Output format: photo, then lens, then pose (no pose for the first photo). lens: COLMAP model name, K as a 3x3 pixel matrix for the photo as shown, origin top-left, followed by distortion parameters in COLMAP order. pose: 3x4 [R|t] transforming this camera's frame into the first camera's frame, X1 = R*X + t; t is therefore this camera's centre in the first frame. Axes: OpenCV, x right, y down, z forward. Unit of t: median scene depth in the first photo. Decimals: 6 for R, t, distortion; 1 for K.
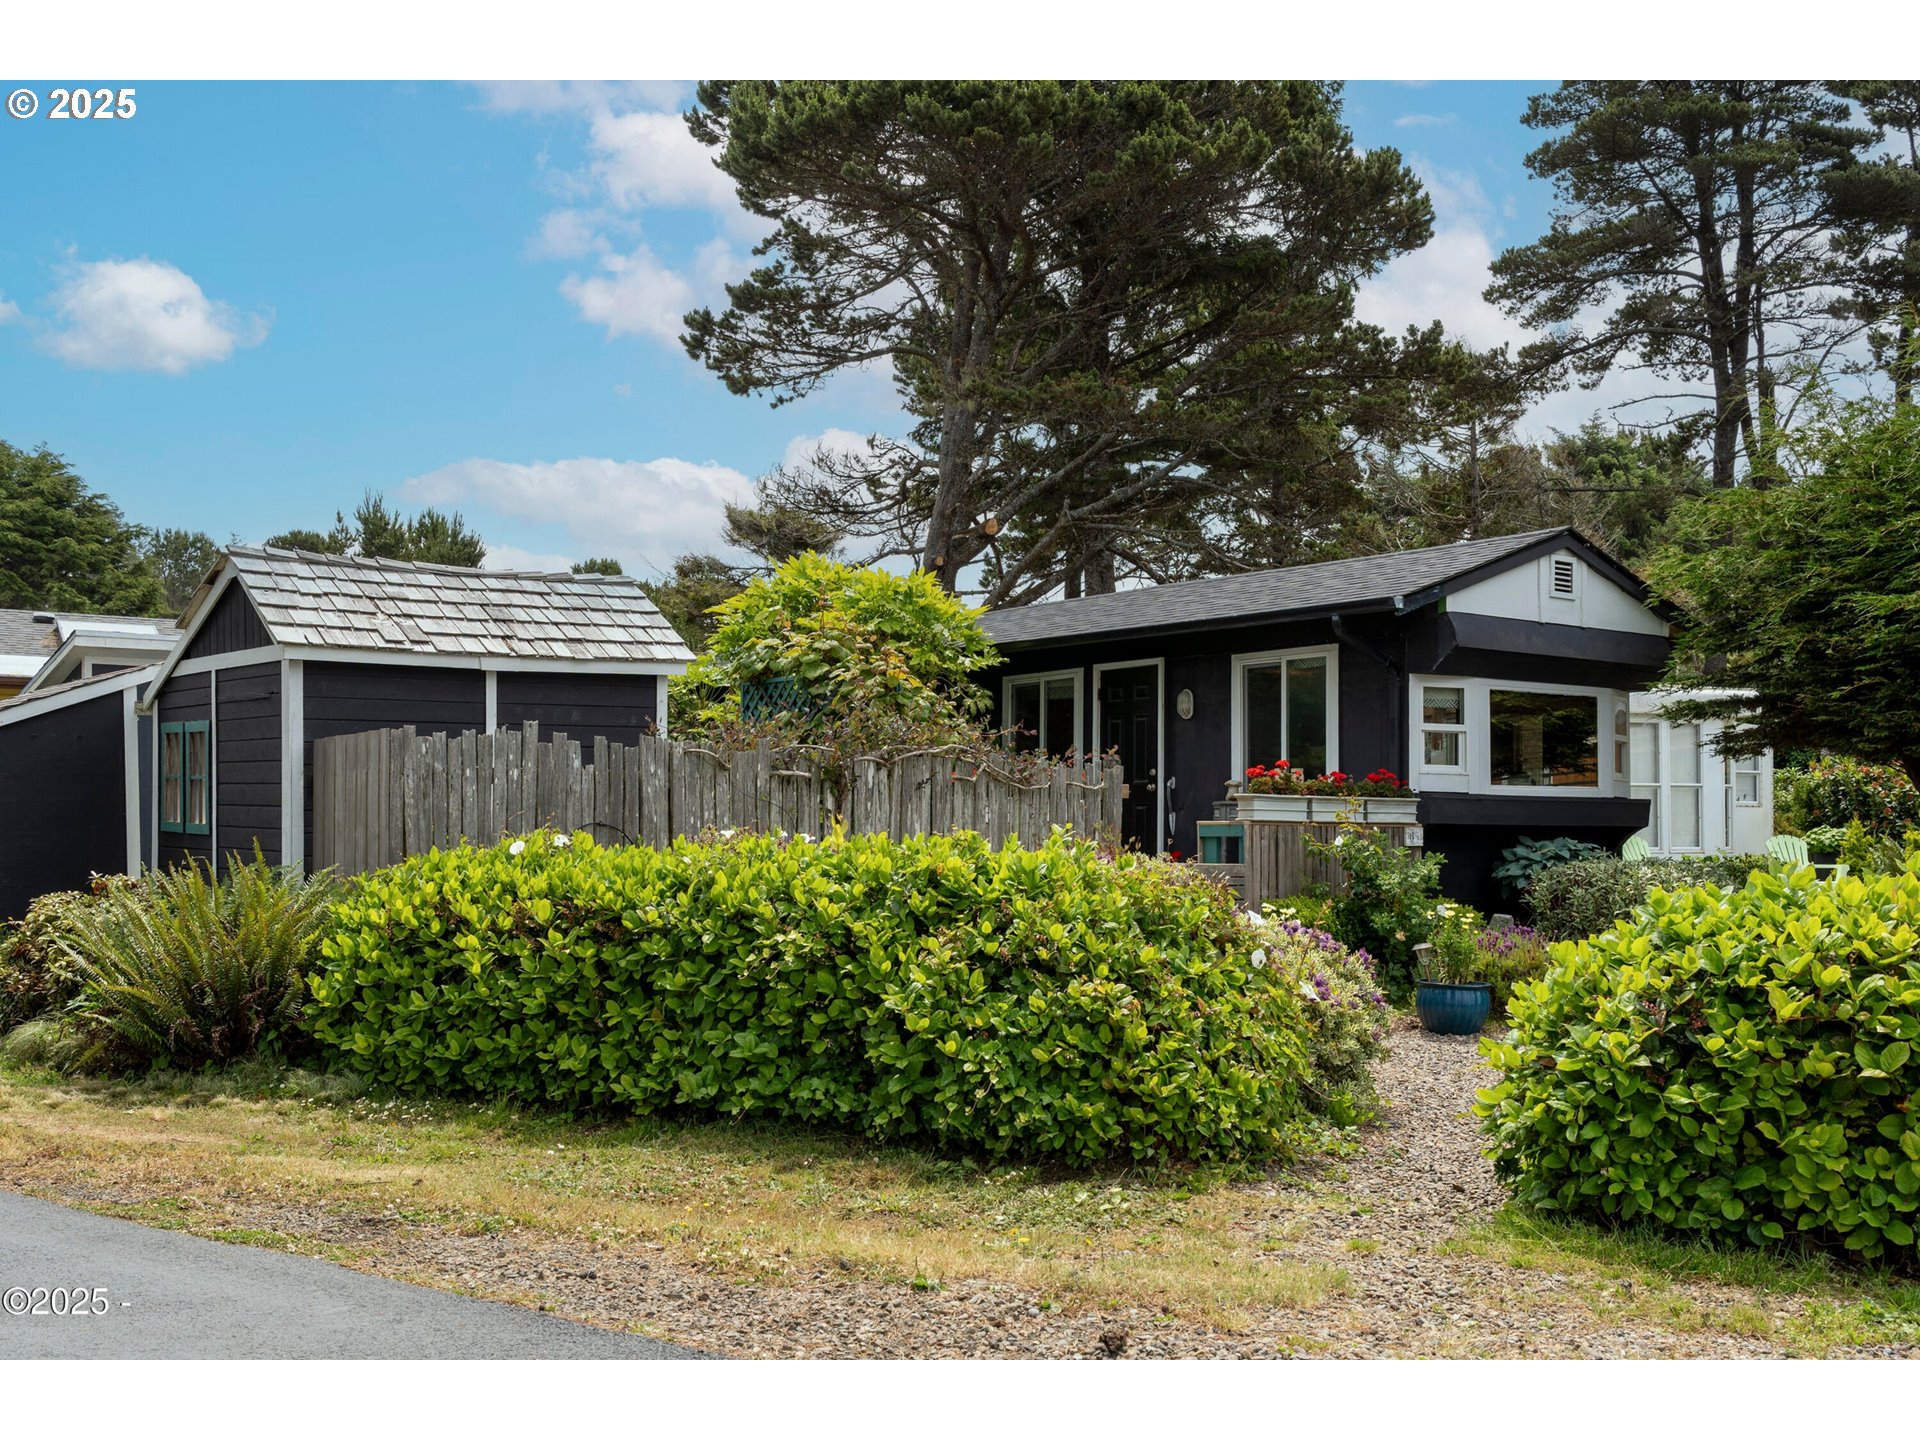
lens RADIAL K [[1994.7, 0, 954.9], [0, 1994.7, 778.3], [0, 0, 1]] dist [0.004286, -0.001025]
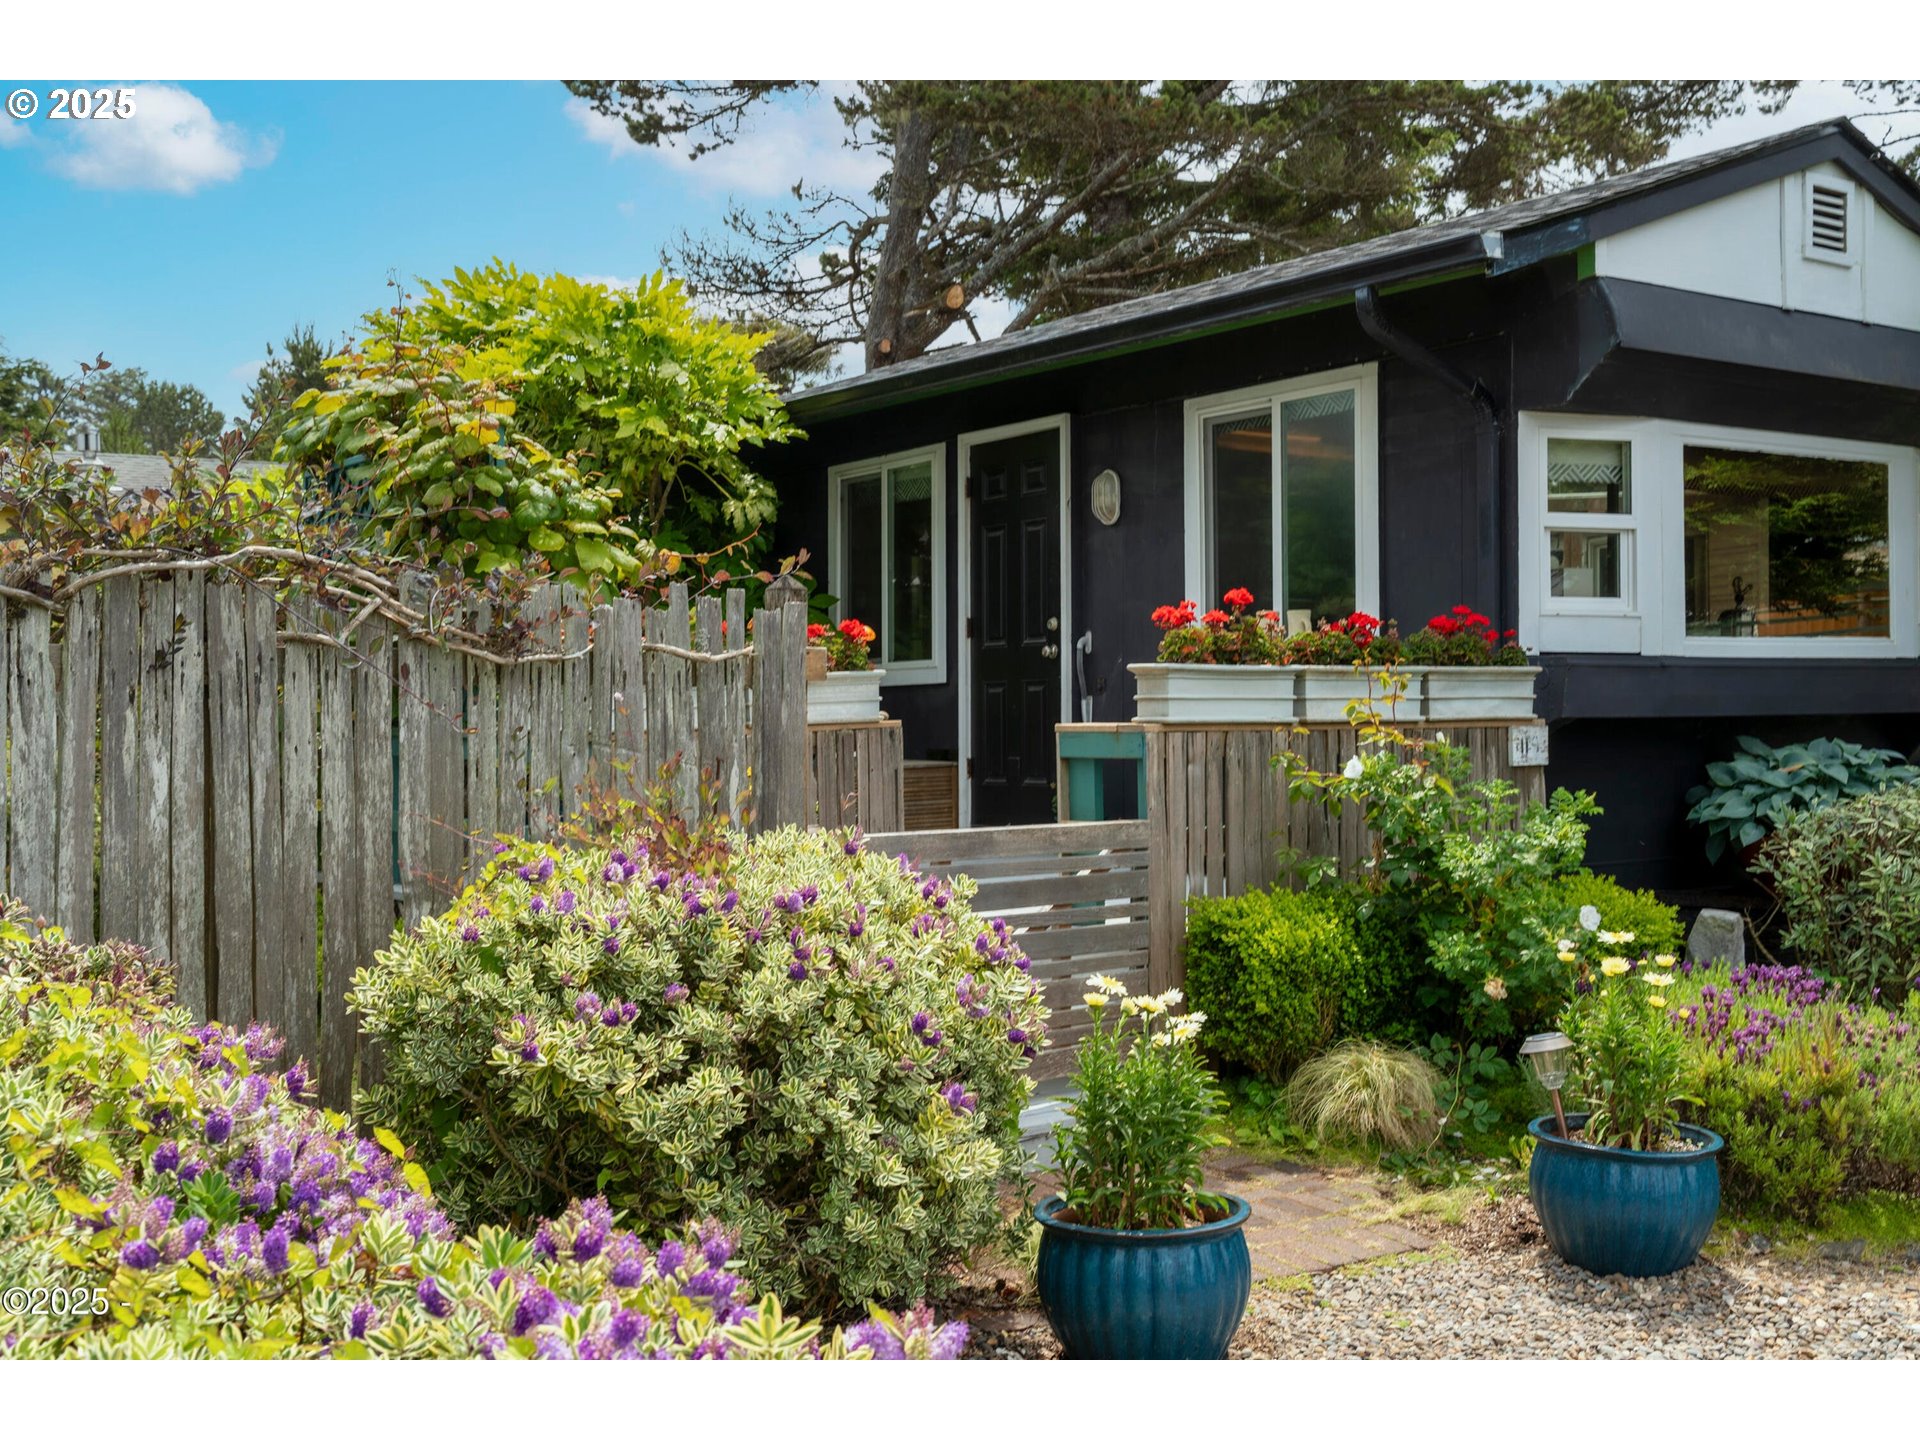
lens RADIAL K [[2128.4, 0, 960.0], [0, 2128.4, 720.0], [0, 0, 1]] dist [0.019203, -0.004211]
pose [[0.999056, -0.014066, -0.041091, 0.109679], [0.015570, 0.999212, 0.036514, 0.001903], [0.040545, -0.037119, 0.998488, 0.461994]]
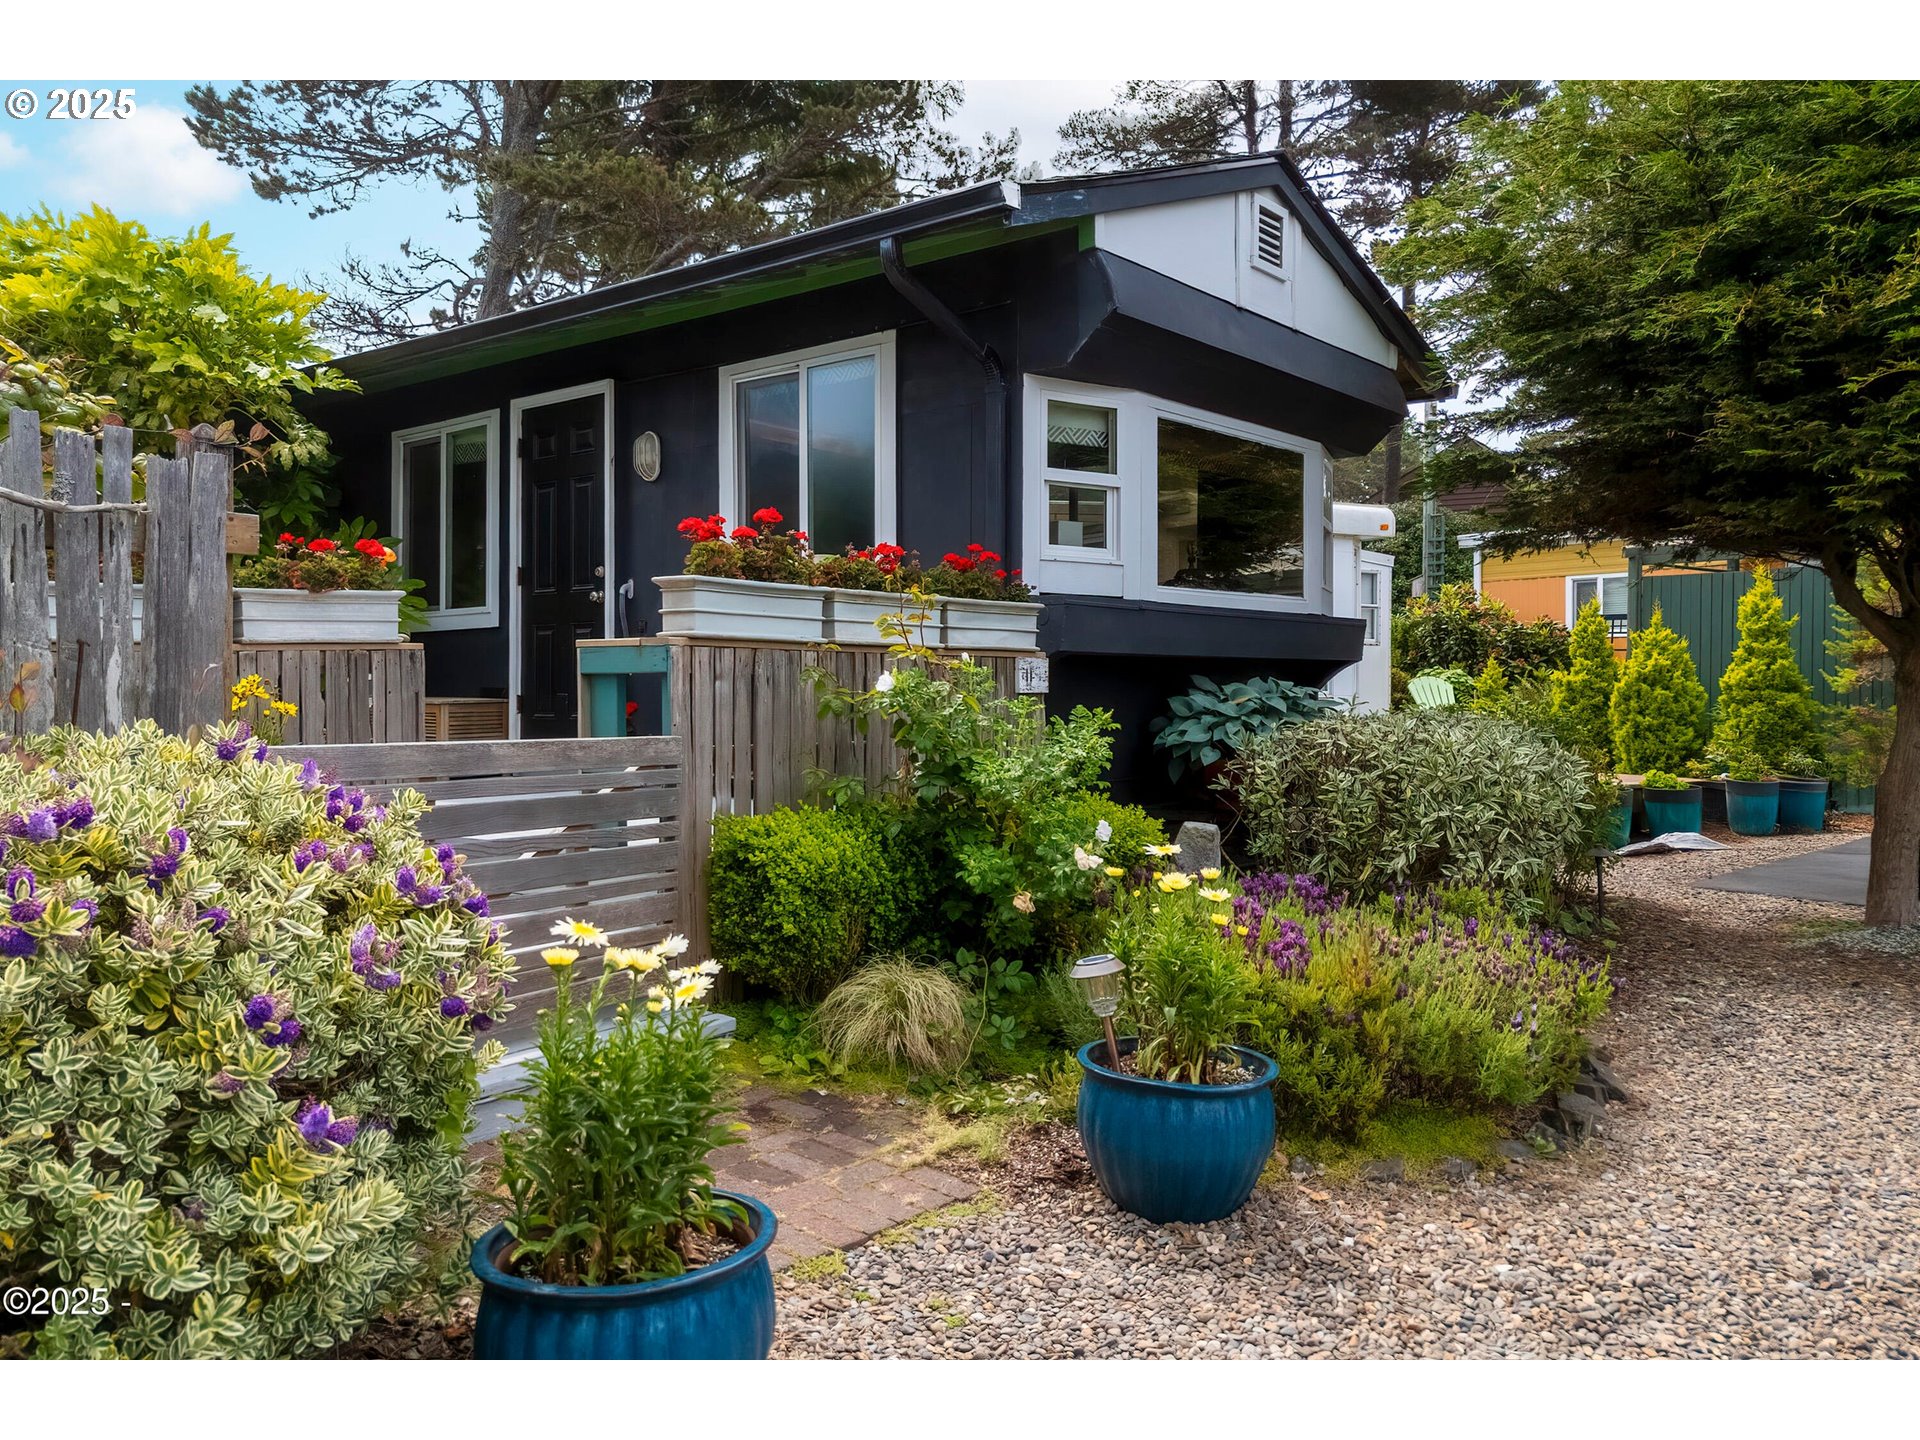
lens RADIAL K [[1482.5, 0, 994.9], [0, 1482.5, 710.0], [0, 0, 1]] dist [0.096005, -0.133829]
pose [[0.971168, -0.006424, 0.238308, 0.121719], [-0.004806, 0.998906, 0.046512, 0.019521], [-0.238346, -0.046316, 0.970075, 0.597077]]
